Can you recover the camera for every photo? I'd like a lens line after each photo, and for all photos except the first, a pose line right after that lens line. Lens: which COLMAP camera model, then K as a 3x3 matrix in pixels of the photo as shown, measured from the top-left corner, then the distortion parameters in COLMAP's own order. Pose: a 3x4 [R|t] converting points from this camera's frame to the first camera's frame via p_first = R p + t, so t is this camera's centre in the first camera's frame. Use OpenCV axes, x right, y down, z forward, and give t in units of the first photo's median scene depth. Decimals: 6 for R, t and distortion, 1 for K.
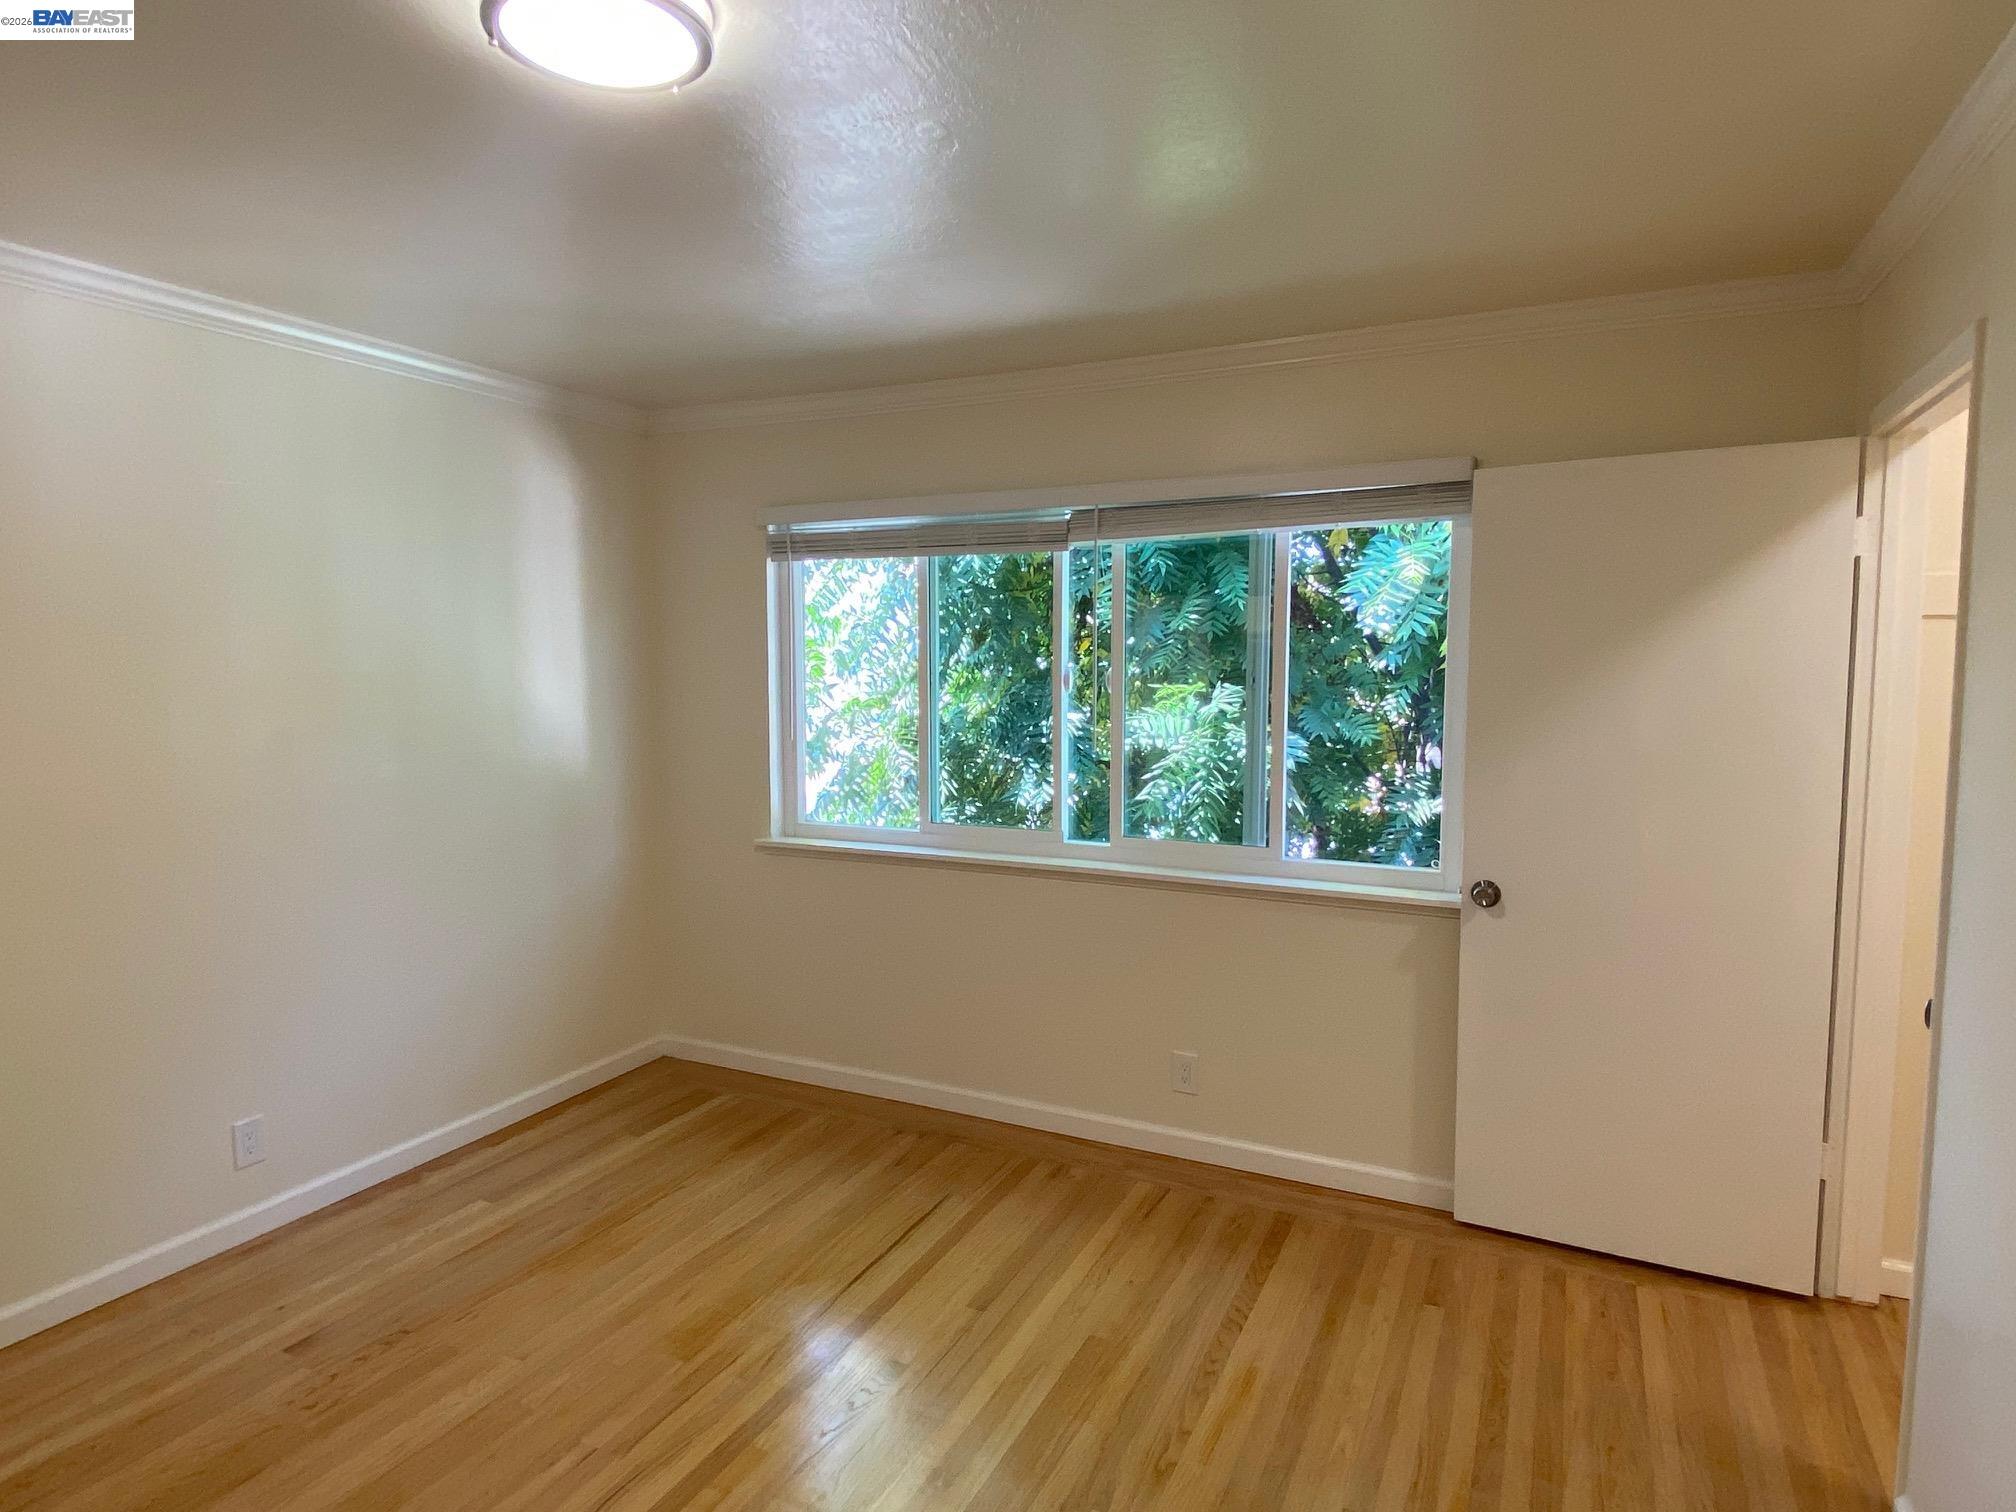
lens RADIAL K [[1146.0, 0, 994.7], [0, 1146.0, 734.2], [0, 0, 1]] dist [0.022690, -0.023042]
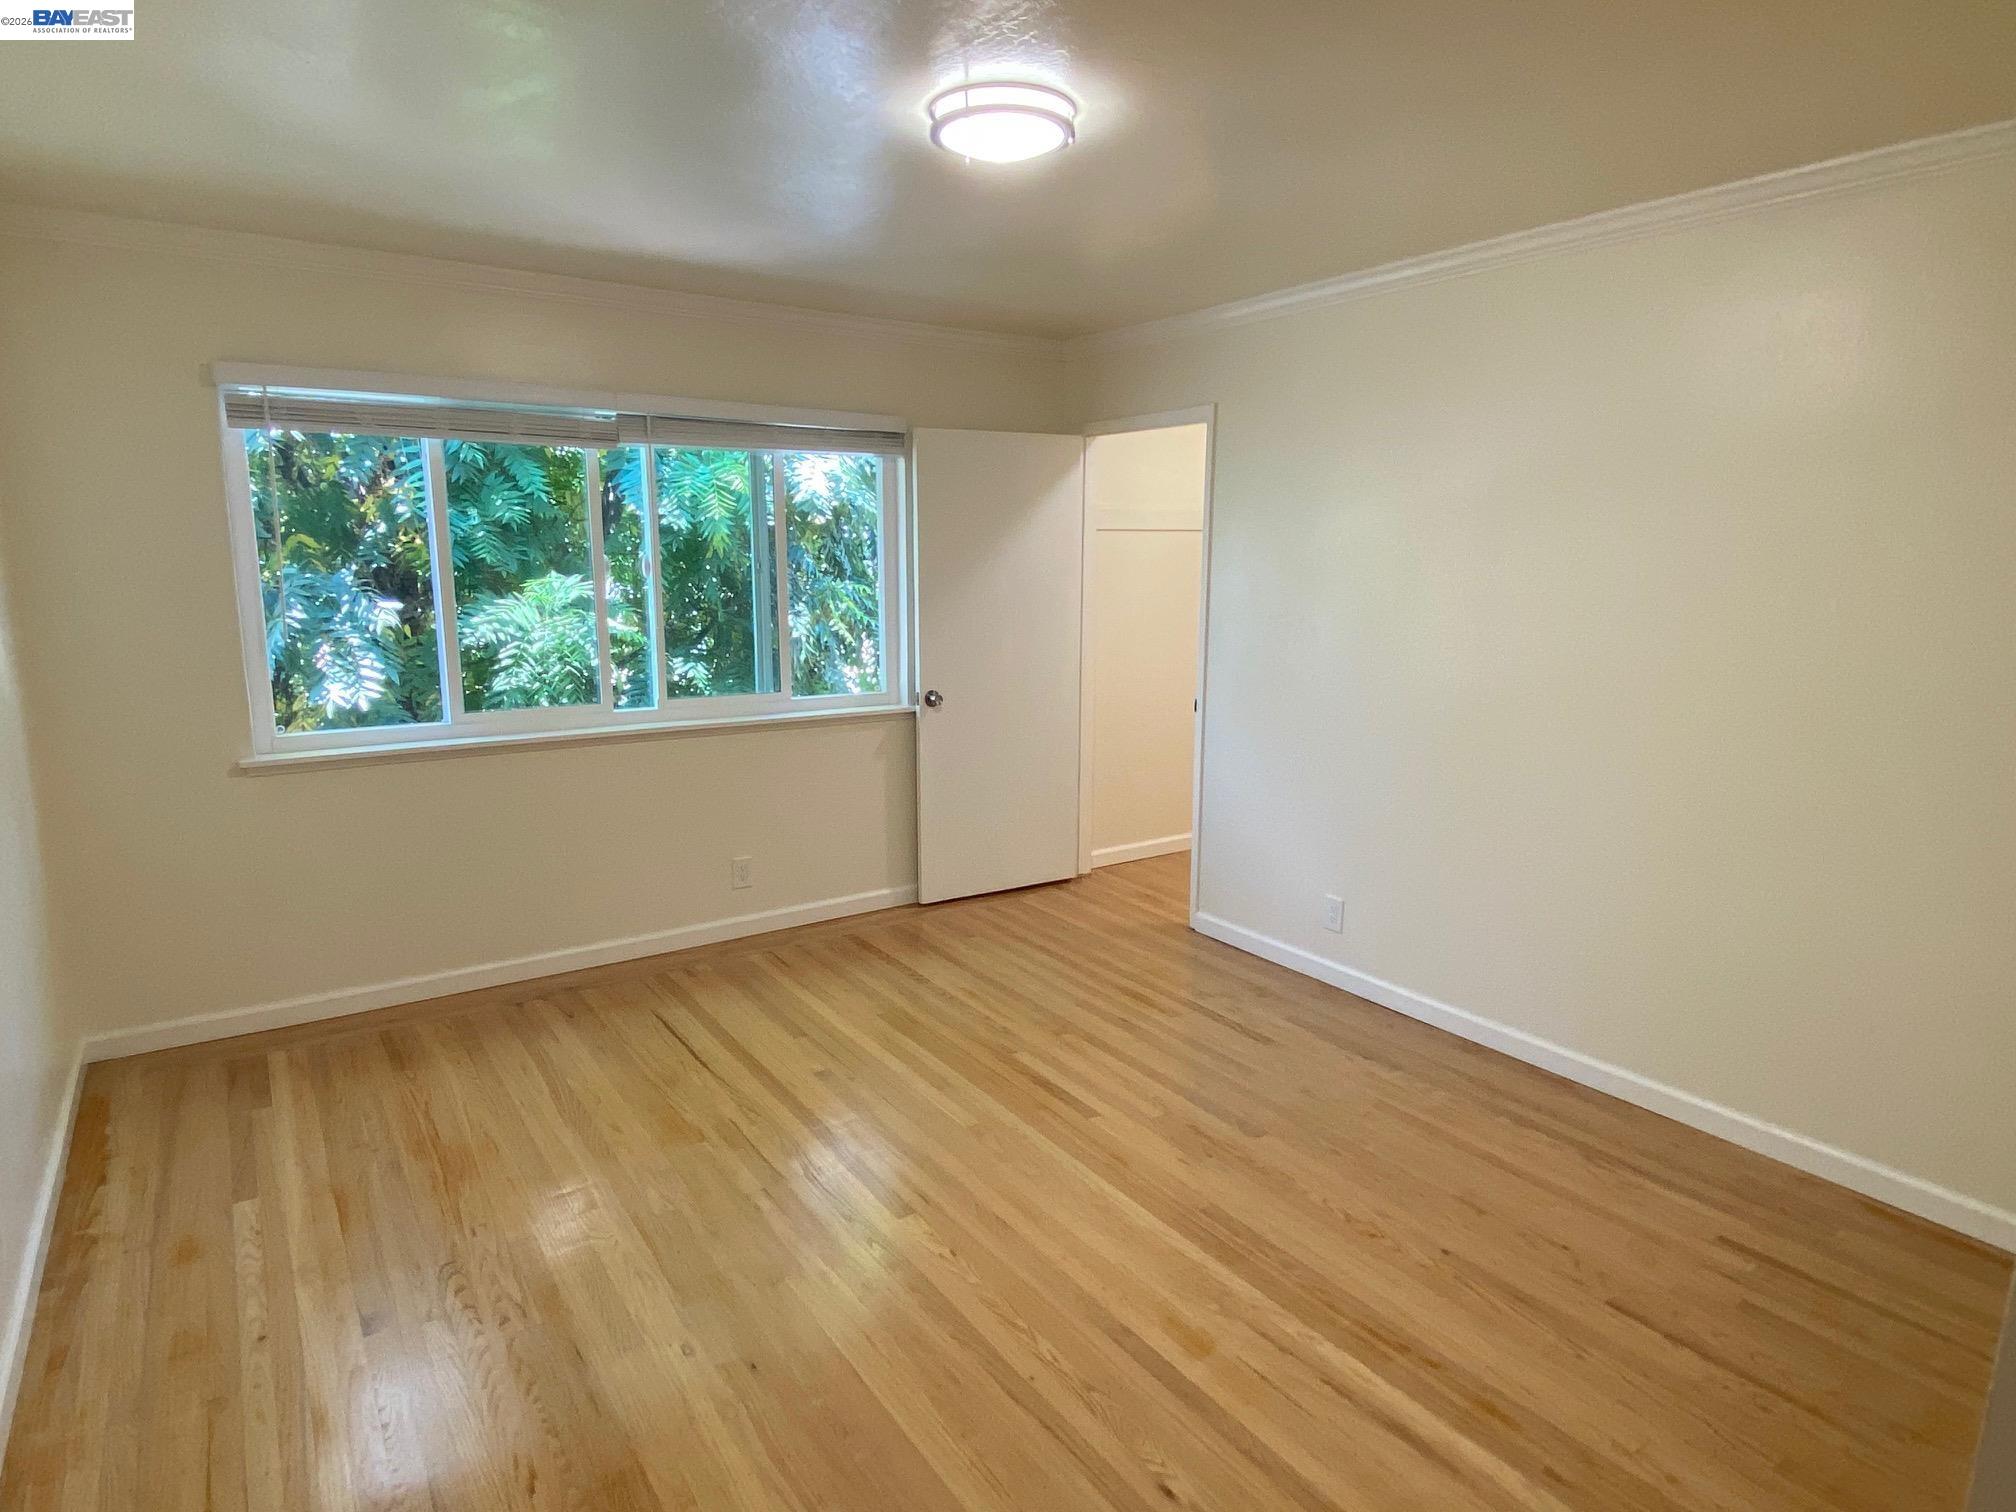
lens RADIAL K [[1146.0, 0, 996.3], [0, 1146.0, 768.4], [0, 0, 1]] dist [0.022690, -0.023042]
pose [[0.491644, -0.158741, 0.856205, -0.869305], [0.054057, 0.986911, 0.151933, -0.003742], [-0.869117, -0.028413, 0.493790, 0.123730]]
